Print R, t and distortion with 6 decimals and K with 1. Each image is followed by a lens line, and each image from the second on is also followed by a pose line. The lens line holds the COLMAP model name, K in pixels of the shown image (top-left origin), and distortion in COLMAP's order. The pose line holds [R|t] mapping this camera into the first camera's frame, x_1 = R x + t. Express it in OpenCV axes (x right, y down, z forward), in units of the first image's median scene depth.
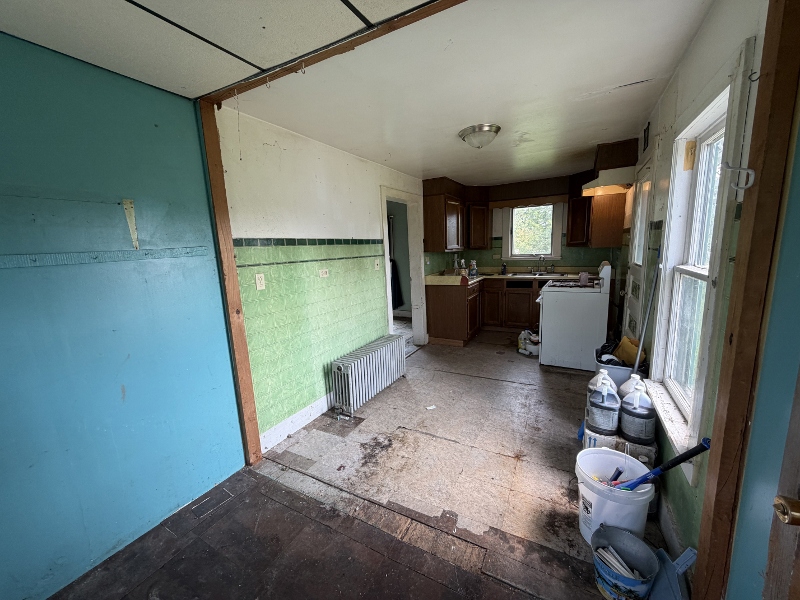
lens RADIAL K [[318.9, 0, 401.2], [0, 318.9, 302.0], [0, 0, 1]] dist [0.000783, 0.000316]
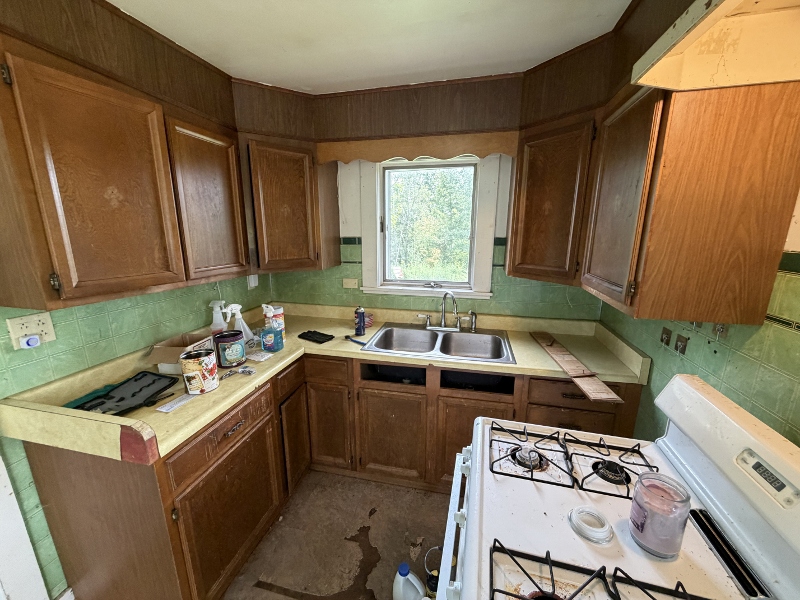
lens RADIAL K [[318.9, 0, 401.7], [0, 318.9, 298.0], [0, 0, 1]] dist [0.000783, 0.000316]
pose [[0.966669, -0.023810, 0.254921, 0.278493], [0.010703, 0.998554, 0.052680, -0.157240], [-0.255806, -0.048196, 0.965526, 0.621988]]
